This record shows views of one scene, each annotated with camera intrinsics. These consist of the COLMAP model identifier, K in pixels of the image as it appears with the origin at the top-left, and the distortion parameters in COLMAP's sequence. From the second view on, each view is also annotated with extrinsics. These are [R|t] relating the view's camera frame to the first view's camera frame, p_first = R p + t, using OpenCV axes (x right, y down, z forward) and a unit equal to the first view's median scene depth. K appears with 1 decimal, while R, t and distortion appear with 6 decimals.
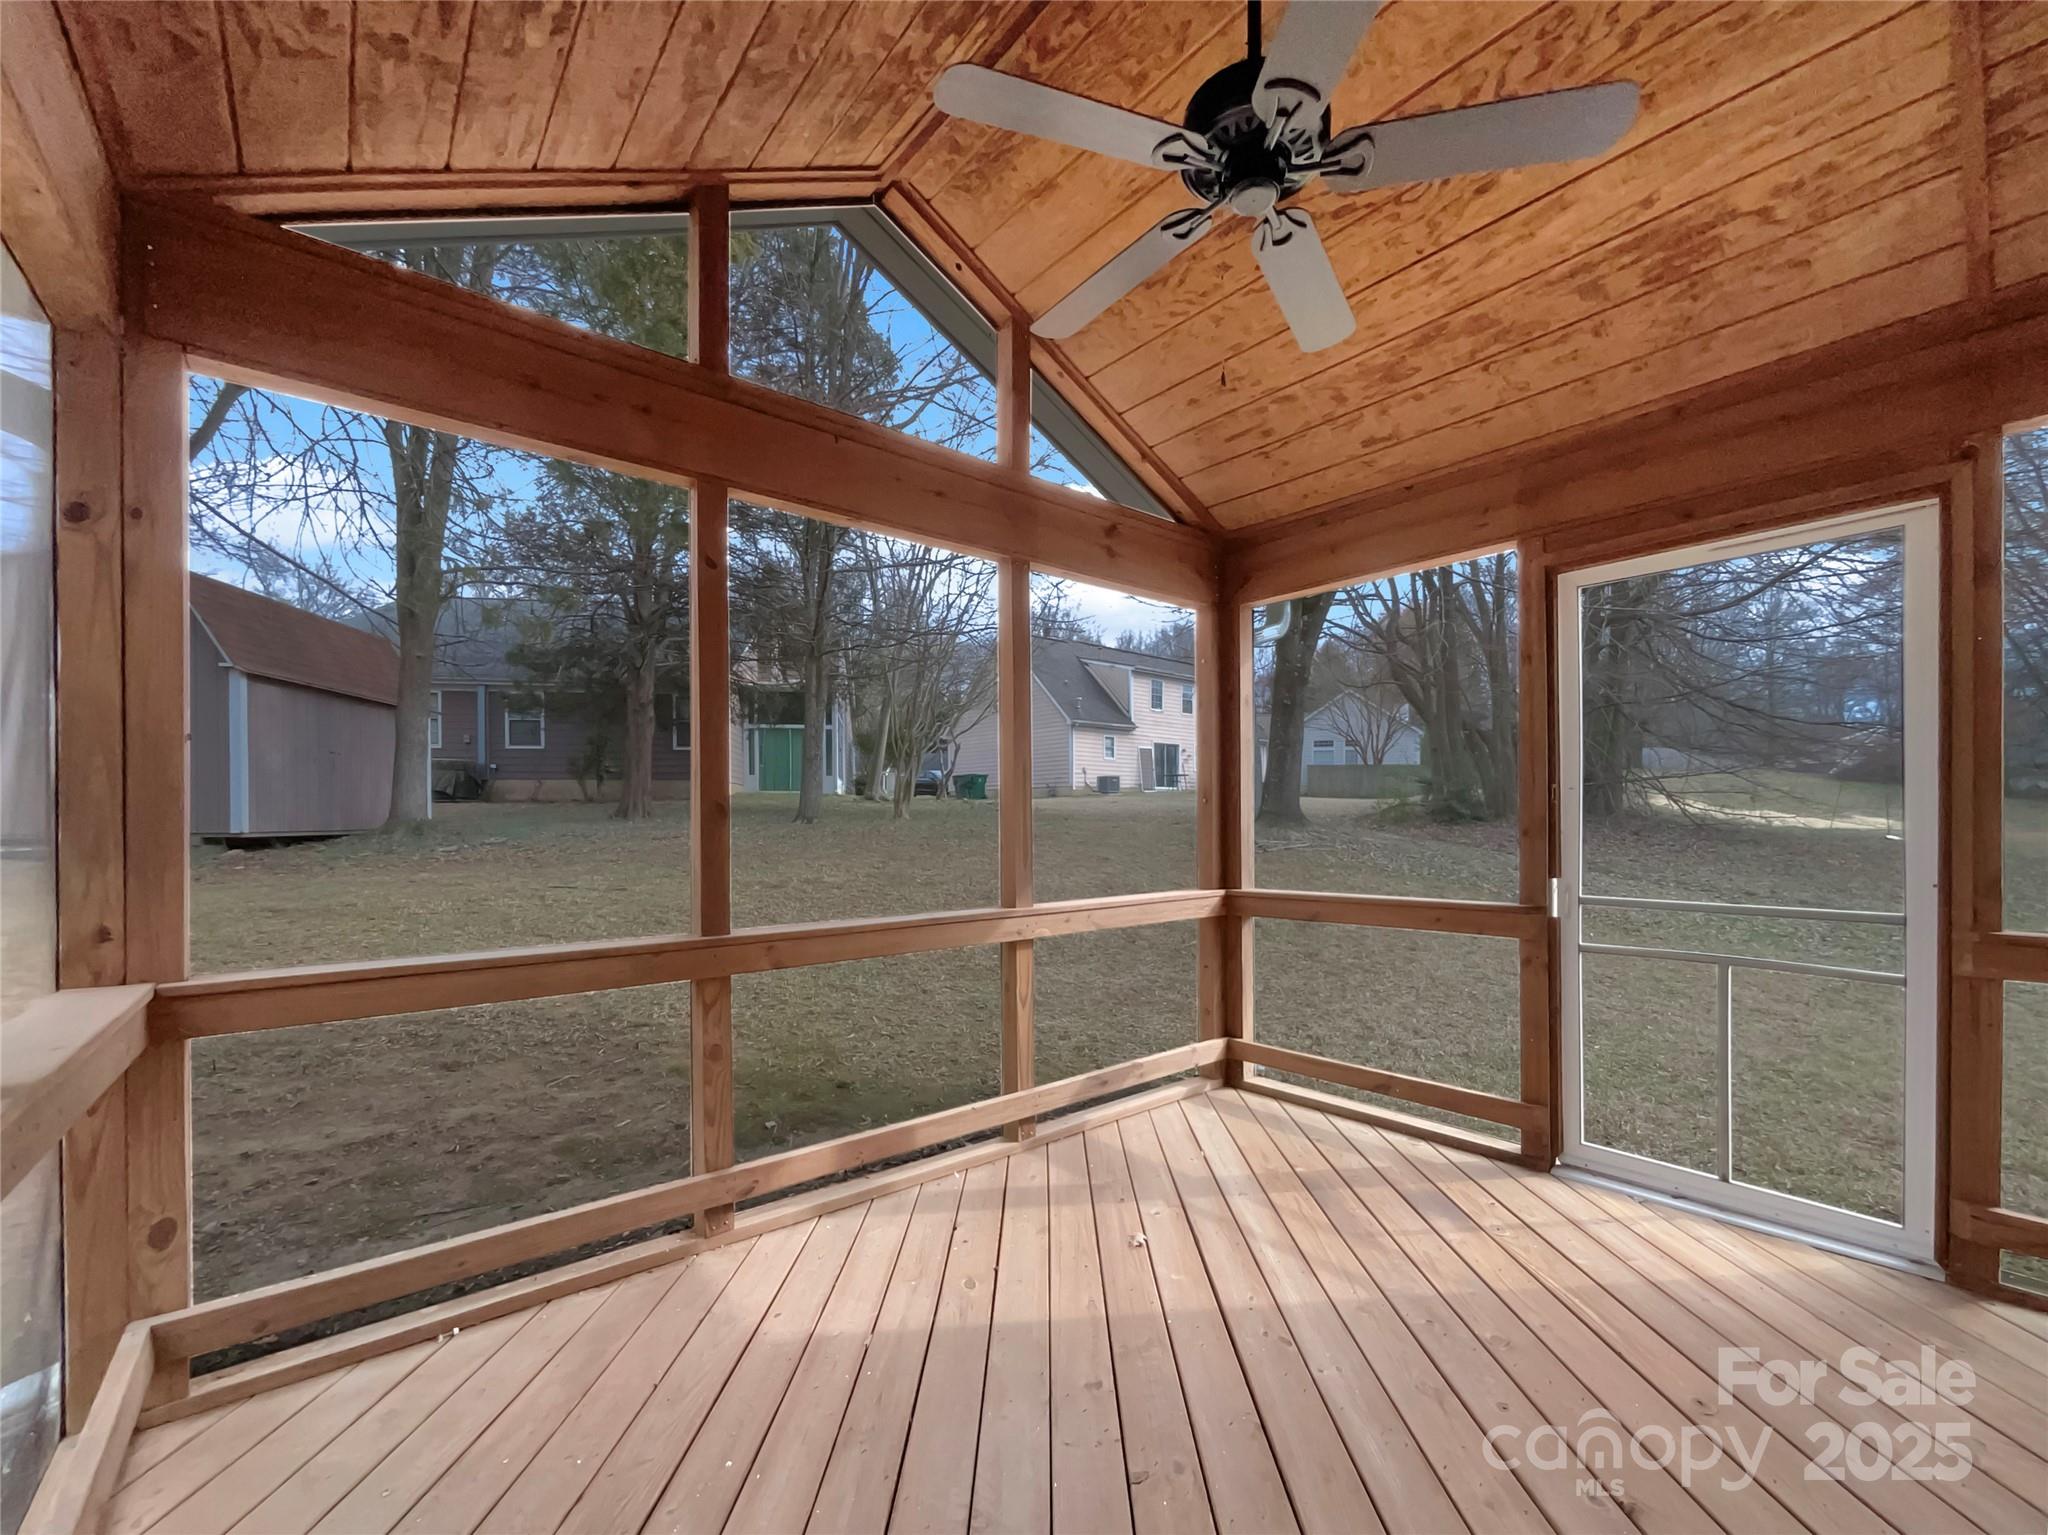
lens RADIAL K [[837.4, 0, 1019.3], [0, 837.4, 823.9], [0, 0, 1]] dist [-0.000696, -0.000026]
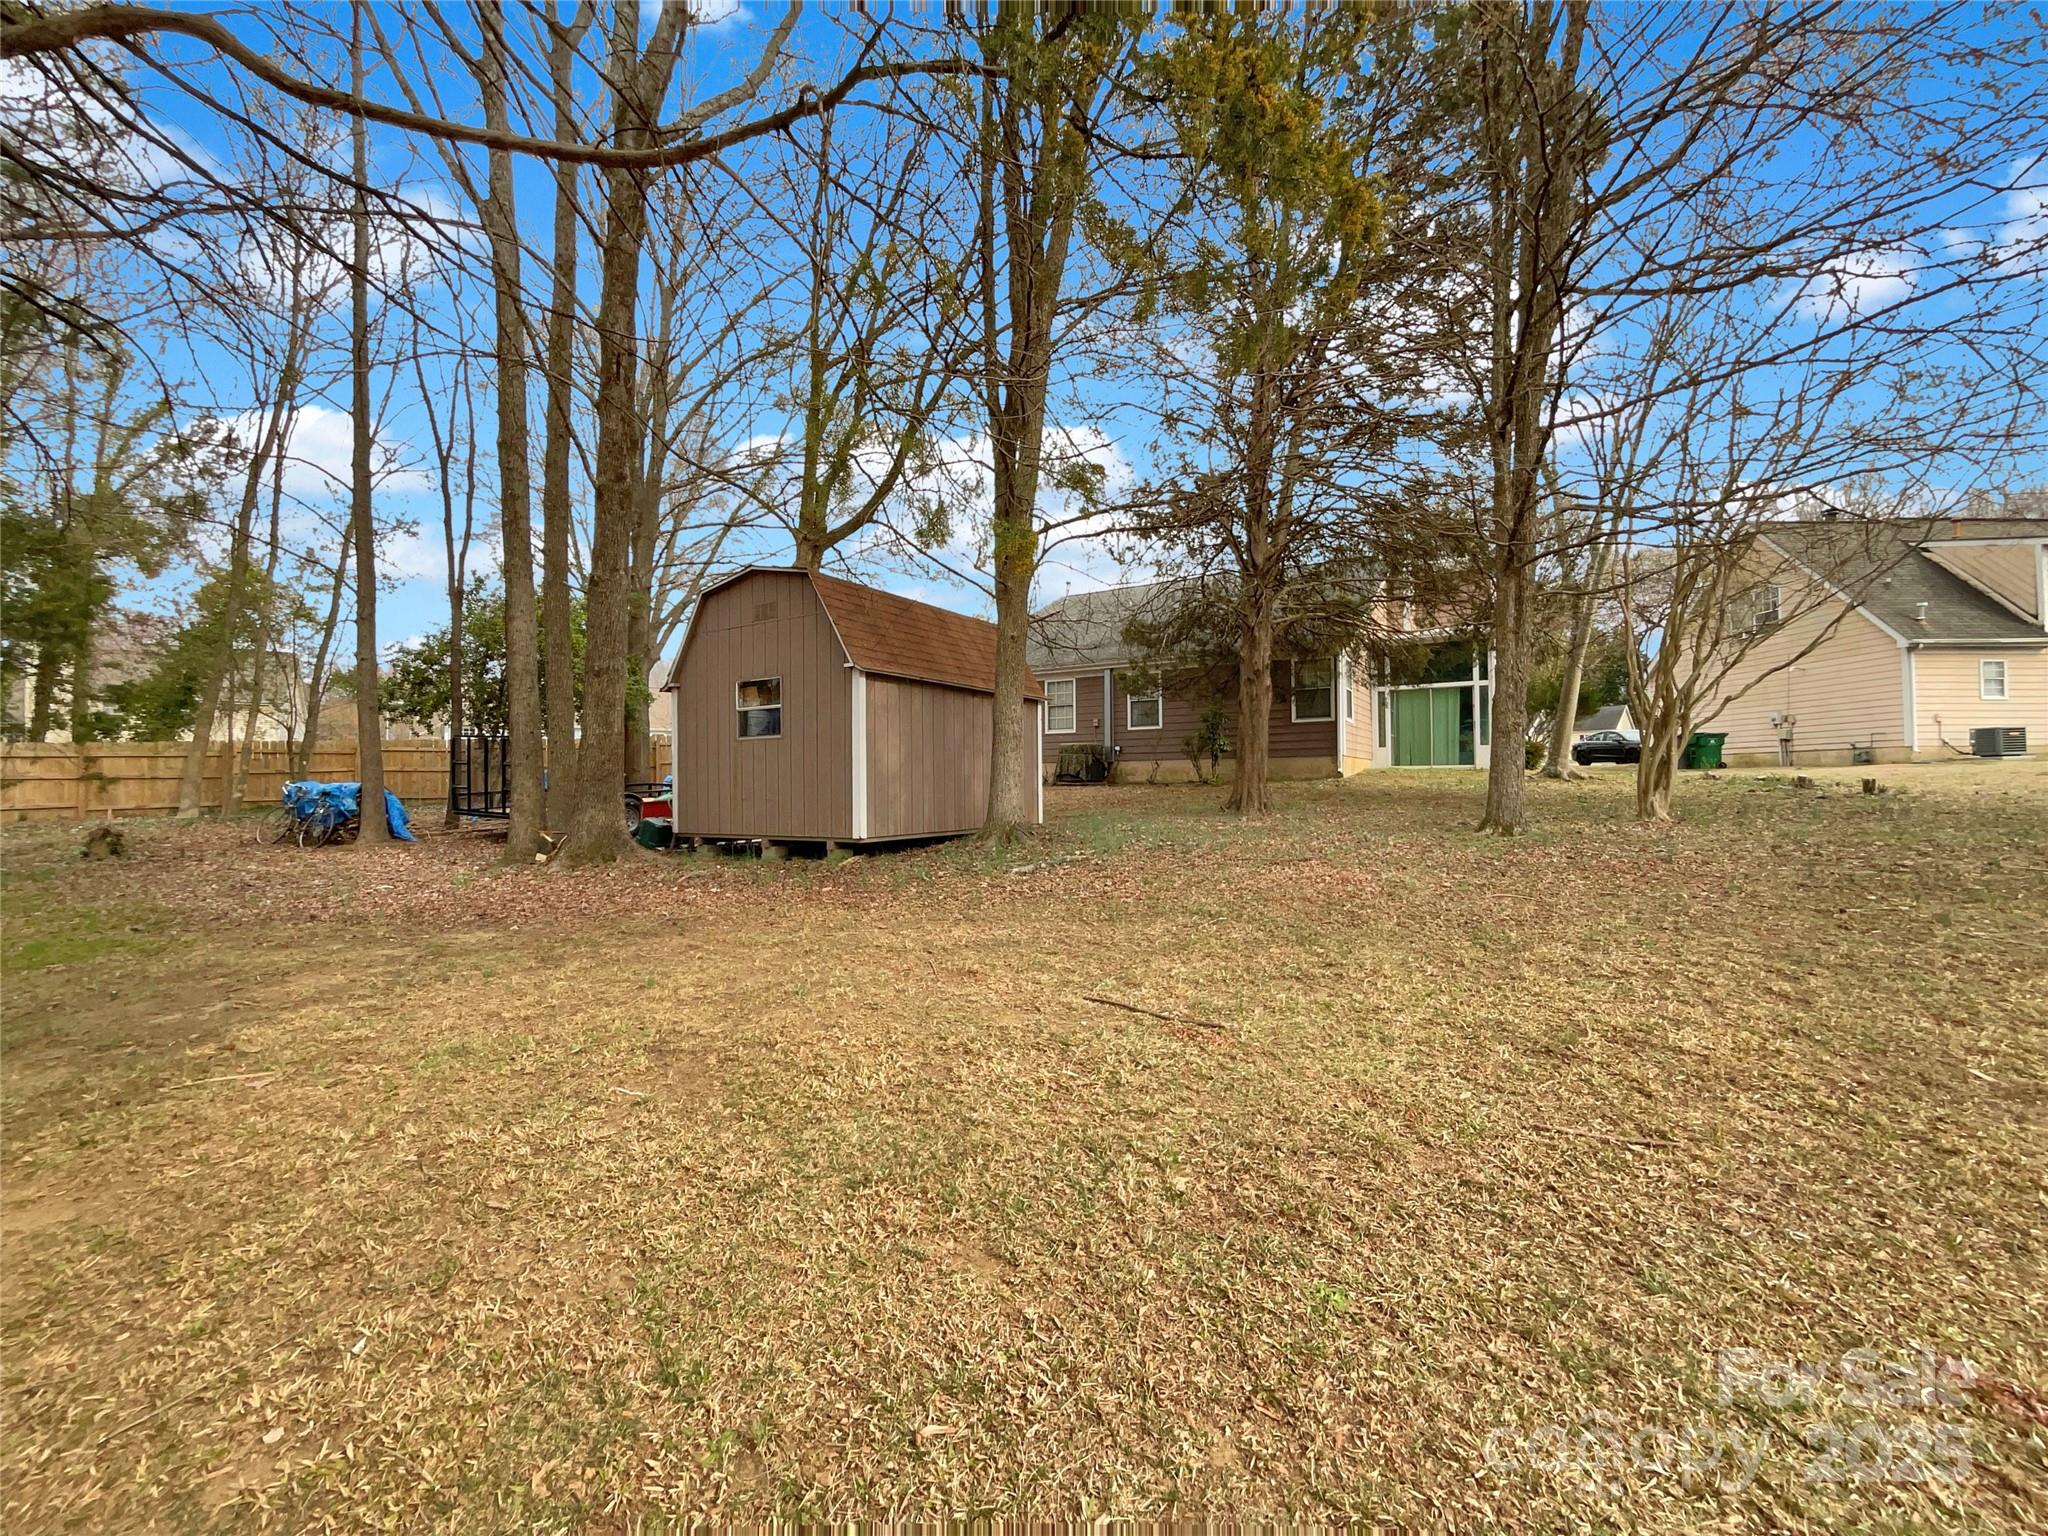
lens RADIAL K [[817.7, 0, 1024.0], [0, 817.7, 768.0], [0, 0, 1]] dist [-0.000581, -0.000053]
pose [[0.763079, -0.015826, -0.646111, -0.083080], [-0.000882, 0.999674, -0.025527, -0.021106], [0.646305, 0.020049, 0.762816, 0.186229]]
